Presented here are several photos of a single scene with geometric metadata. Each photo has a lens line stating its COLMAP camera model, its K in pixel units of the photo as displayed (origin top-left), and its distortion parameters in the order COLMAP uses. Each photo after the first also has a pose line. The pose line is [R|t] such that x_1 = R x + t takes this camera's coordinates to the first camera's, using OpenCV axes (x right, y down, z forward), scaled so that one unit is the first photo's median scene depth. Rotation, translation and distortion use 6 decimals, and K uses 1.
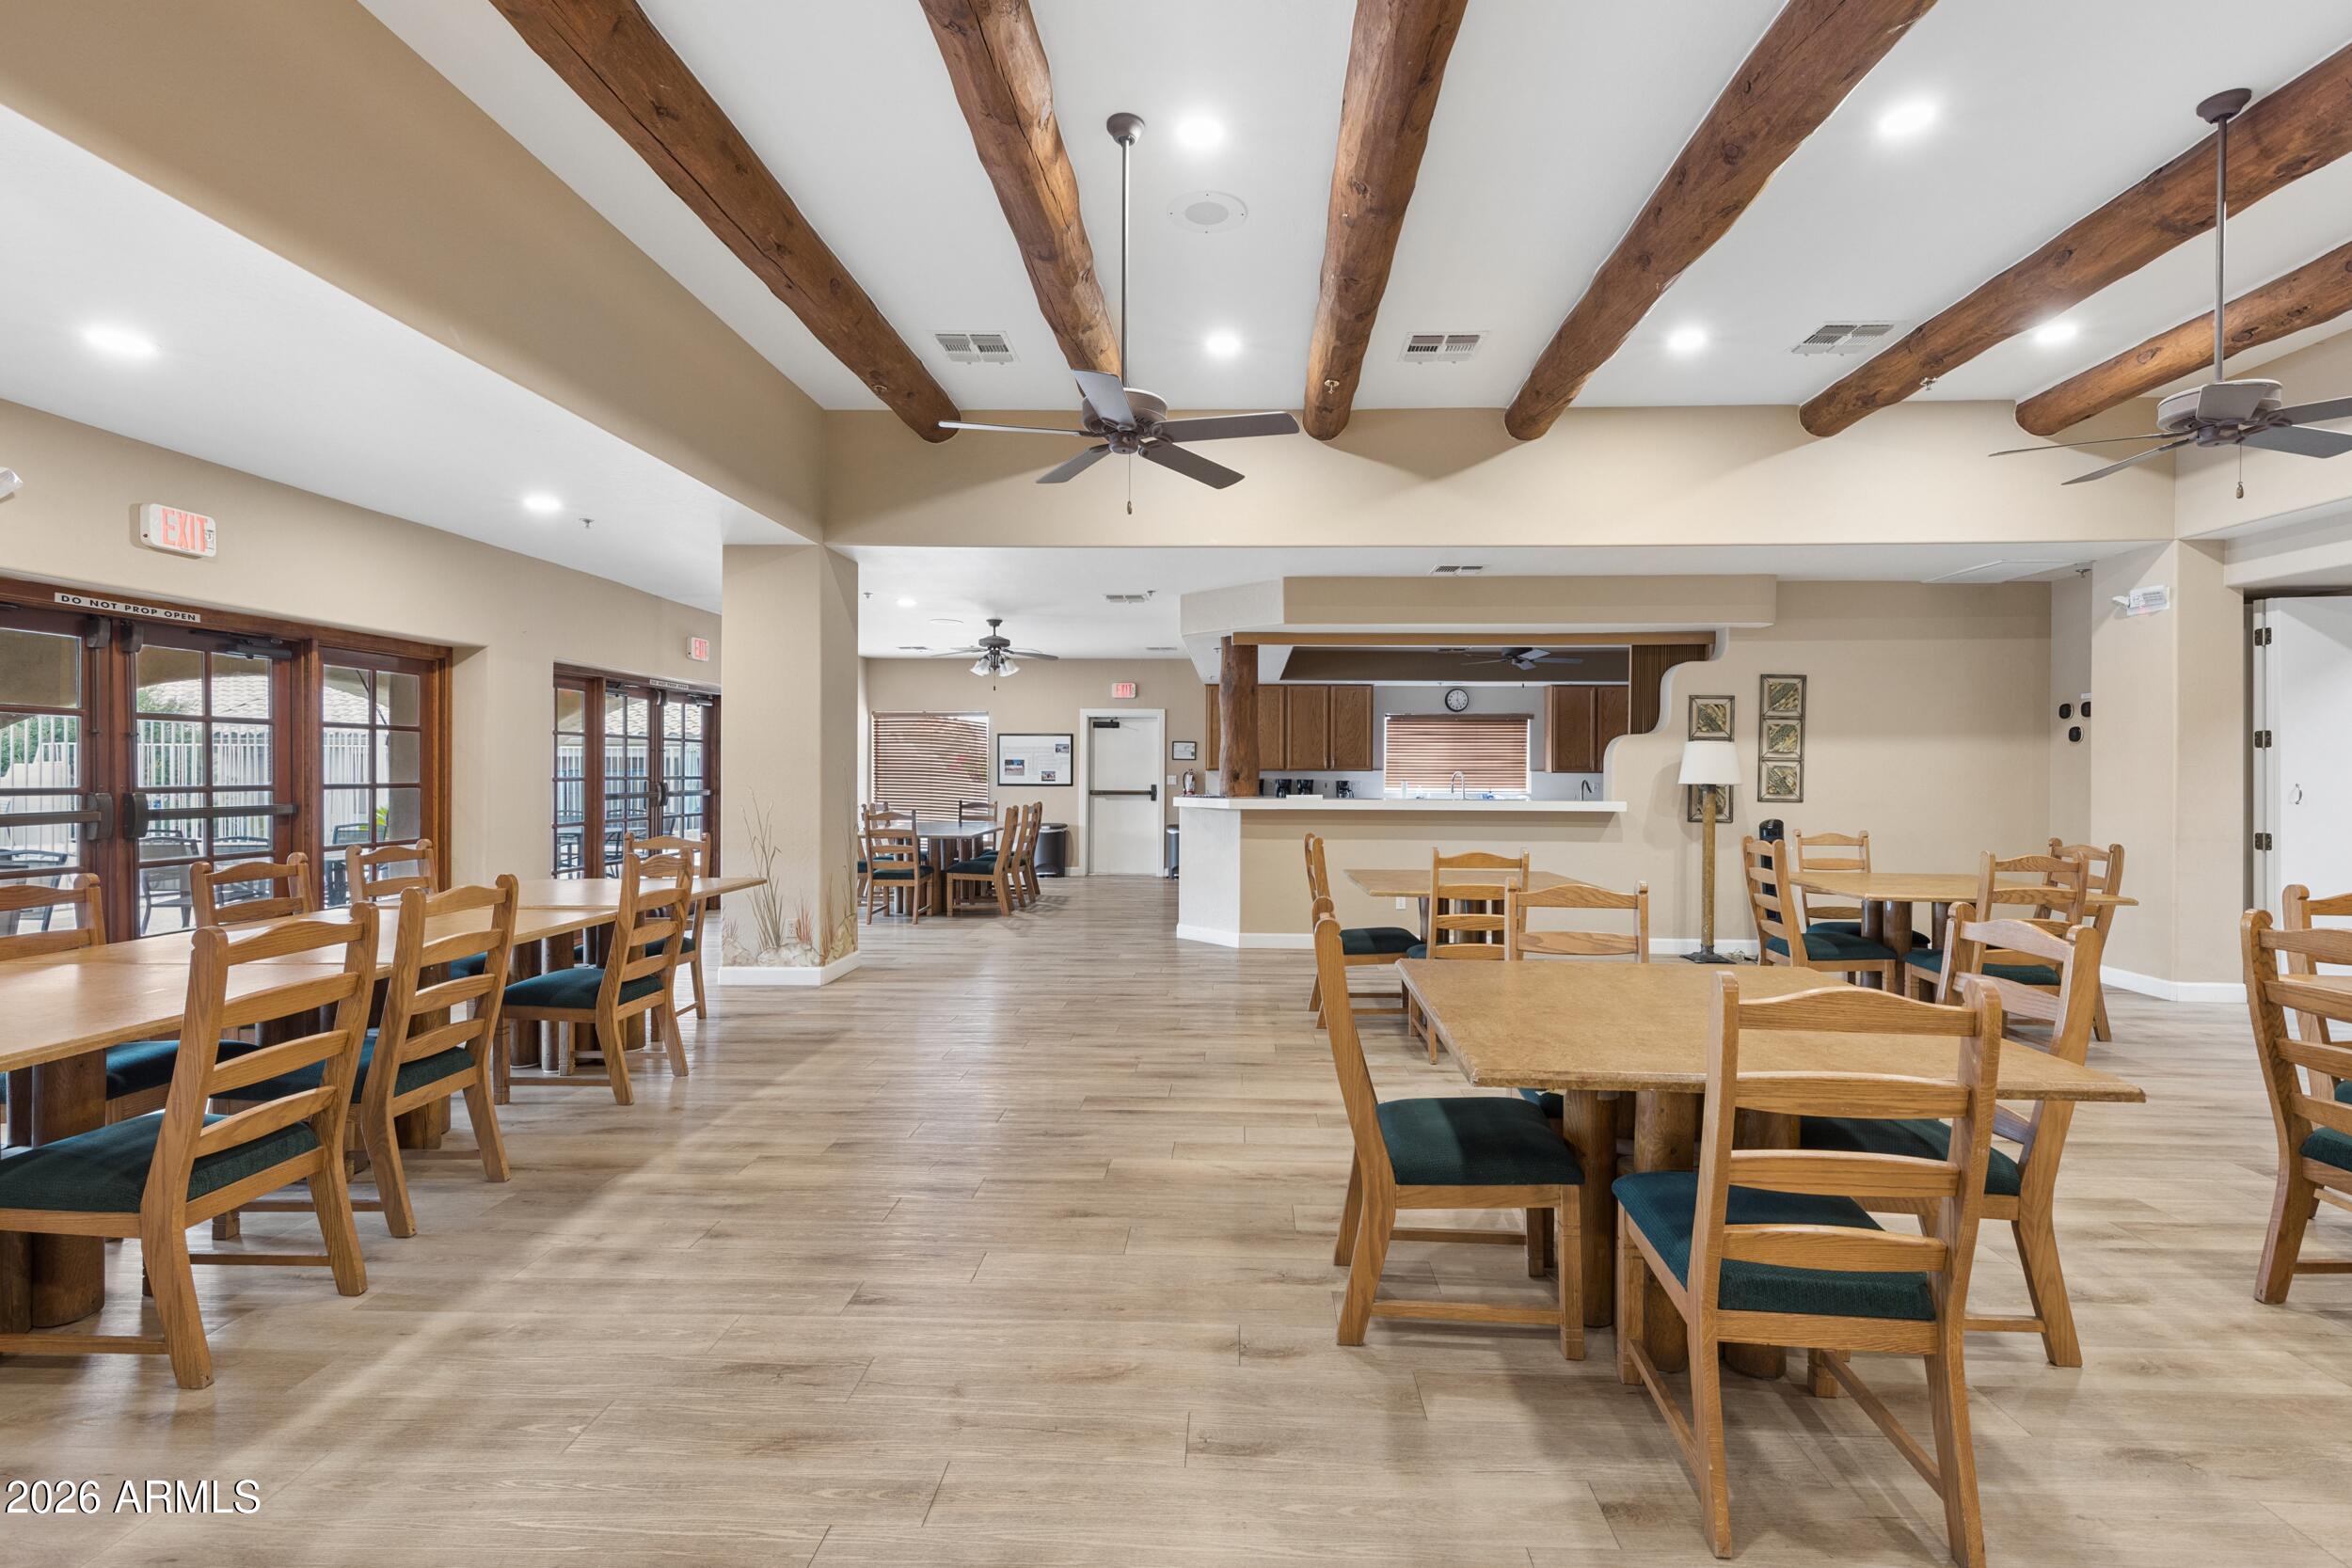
lens RADIAL K [[1066.3, 0, 1190.6], [0, 1066.3, 771.3], [0, 0, 1]] dist [0.008730, -0.000524]
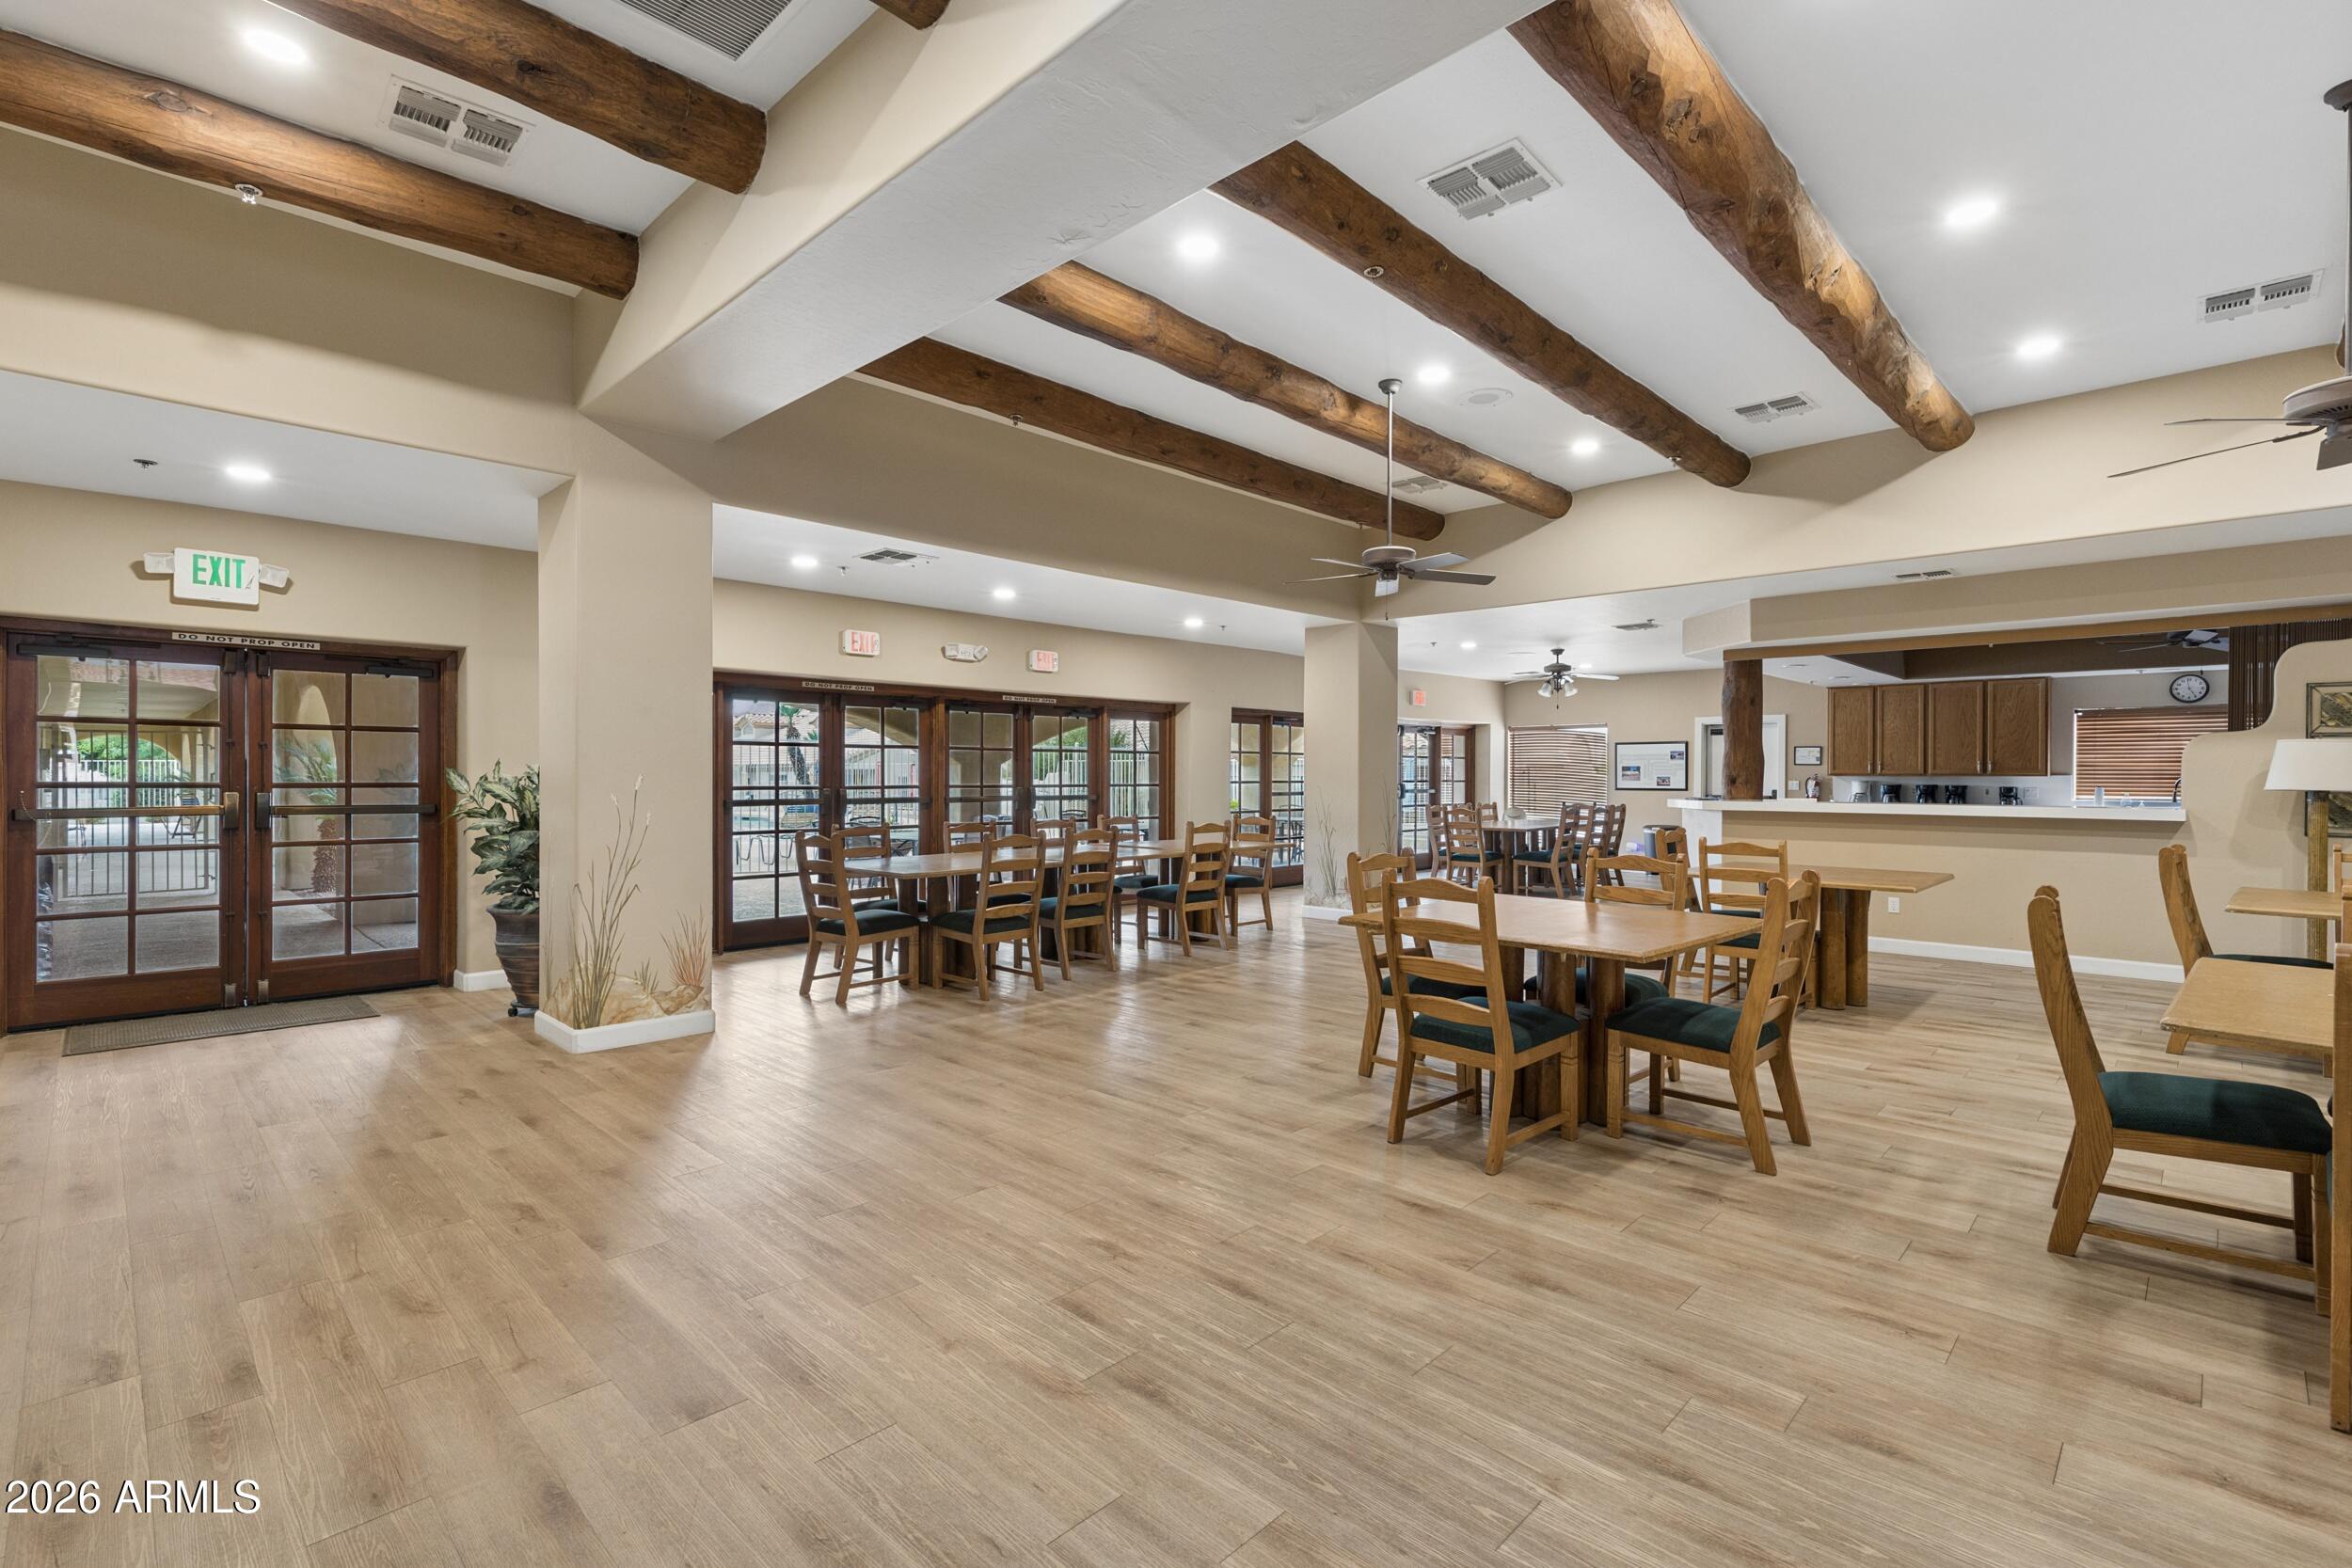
lens RADIAL K [[1066.3, 0, 1190.6], [0, 1066.3, 771.3], [0, 0, 1]] dist [0.008730, -0.000524]
pose [[0.744034, -0.005328, -0.668120, 0.412430], [0.001566, 0.999979, -0.006231, 0.000982], [0.668140, 0.003590, 0.744027, -0.216891]]
